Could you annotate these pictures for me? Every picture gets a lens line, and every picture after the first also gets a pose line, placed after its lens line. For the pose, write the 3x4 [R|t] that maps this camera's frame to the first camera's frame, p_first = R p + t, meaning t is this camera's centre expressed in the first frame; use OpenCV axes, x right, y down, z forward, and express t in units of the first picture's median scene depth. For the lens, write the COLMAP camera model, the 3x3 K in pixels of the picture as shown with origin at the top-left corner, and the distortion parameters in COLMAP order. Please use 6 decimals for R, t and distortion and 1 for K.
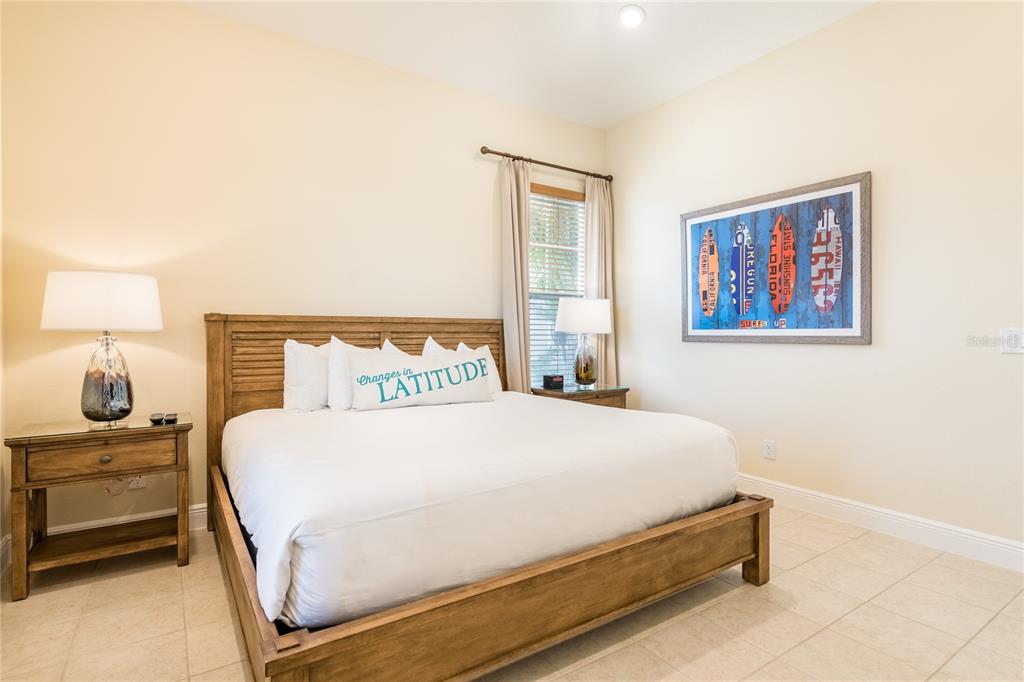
lens RADIAL K [[501.4, 0, 510.8], [0, 501.4, 338.8], [0, 0, 1]] dist [0.013738, -0.001502]
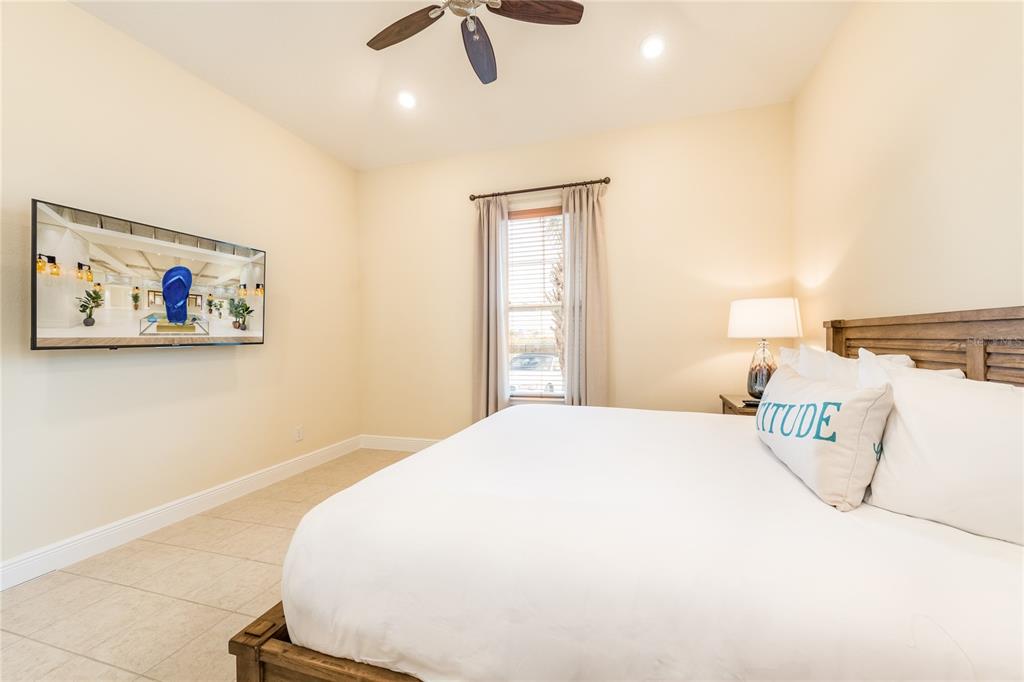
lens RADIAL K [[407.7, 0, 511.4], [0, 407.7, 336.8], [0, 0, 1]] dist [0.010405, -0.000116]
pose [[-0.780324, 0.007263, -0.625333, 0.401508], [0.005133, 0.999973, 0.005208, -0.022930], [0.625354, 0.000854, -0.780341, 1.127632]]
